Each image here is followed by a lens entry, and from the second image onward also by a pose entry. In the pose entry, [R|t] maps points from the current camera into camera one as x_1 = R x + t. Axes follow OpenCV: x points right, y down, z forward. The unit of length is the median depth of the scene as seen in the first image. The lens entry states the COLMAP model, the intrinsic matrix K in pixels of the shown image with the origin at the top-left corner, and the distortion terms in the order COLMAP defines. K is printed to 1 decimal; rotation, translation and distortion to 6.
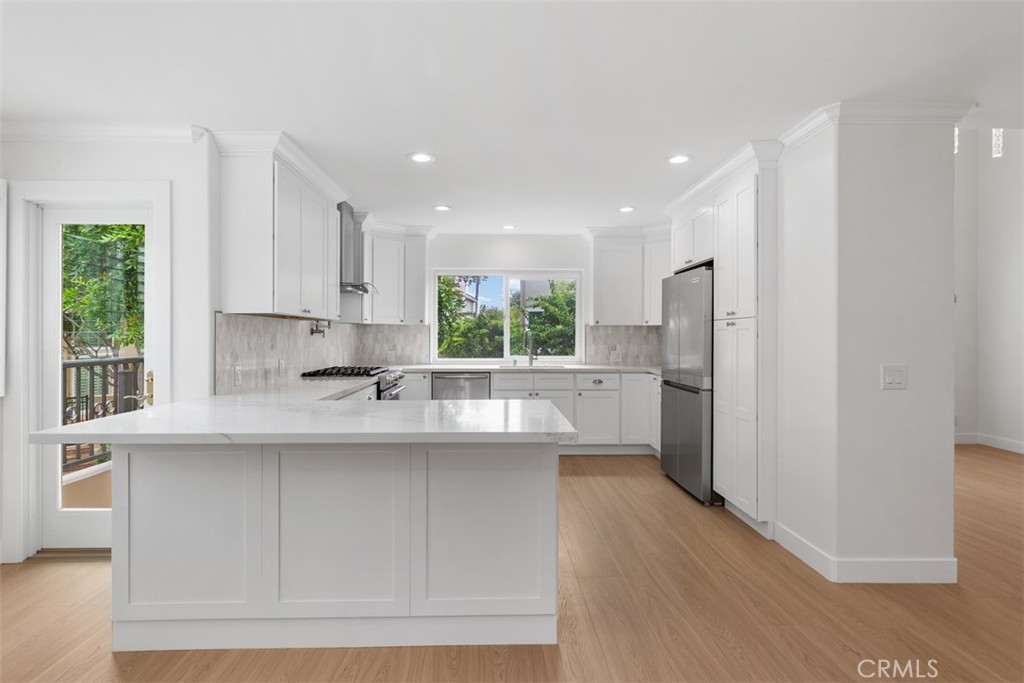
lens RADIAL K [[523.3, 0, 515.3], [0, 523.3, 334.5], [0, 0, 1]] dist [-0.003823, -0.000684]
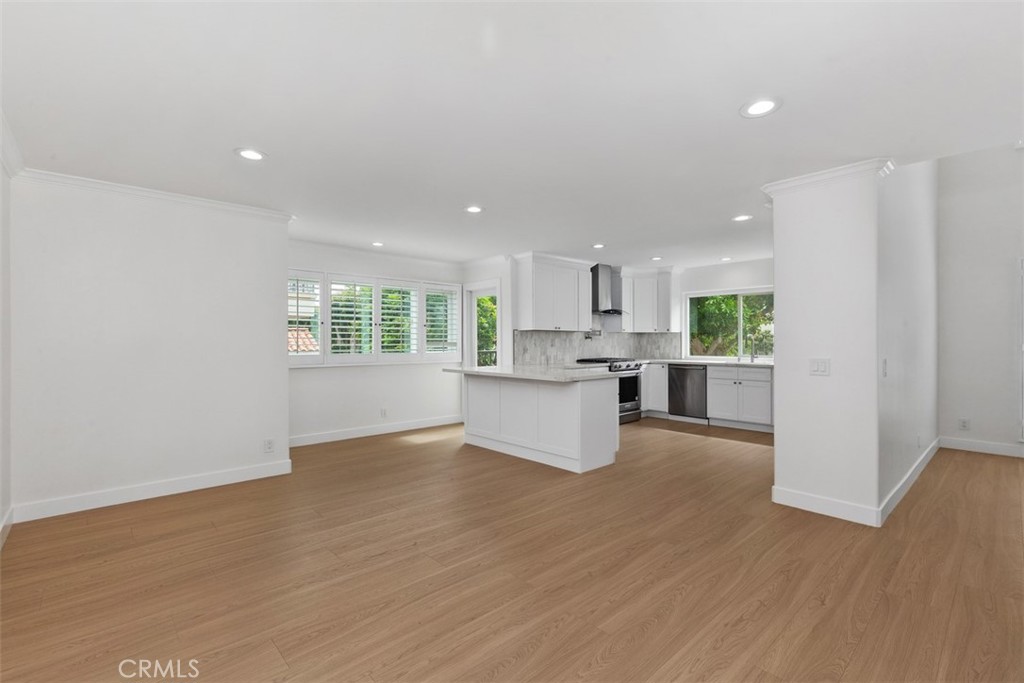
lens RADIAL K [[464.9, 0, 504.9], [0, 464.9, 339.8], [0, 0, 1]] dist [0.001240, -0.001009]
pose [[0.646093, -0.006014, -0.763235, 0.555249], [0.006216, 0.999977, -0.002618, 0.003427], [0.763234, -0.003052, 0.646115, -0.221084]]
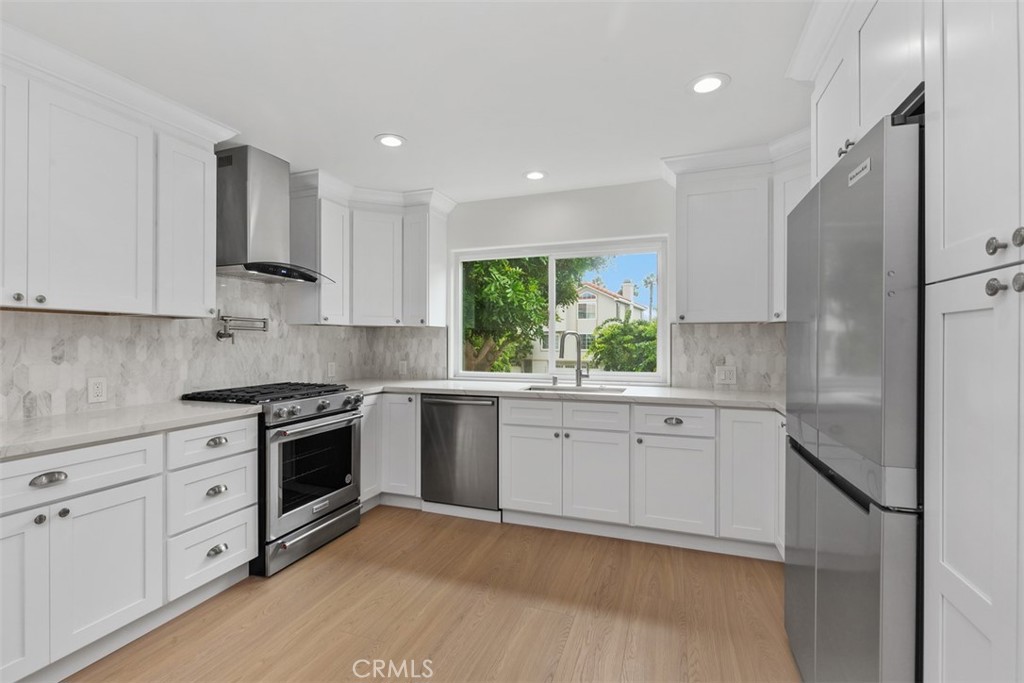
lens RADIAL K [[464.9, 0, 505.9], [0, 464.9, 342.8], [0, 0, 1]] dist [0.001240, -0.001009]
pose [[0.926338, -0.002284, -0.376688, 0.179853], [0.003332, 0.999992, 0.002128, 0.003644], [0.376680, -0.003227, 0.926338, 0.463297]]
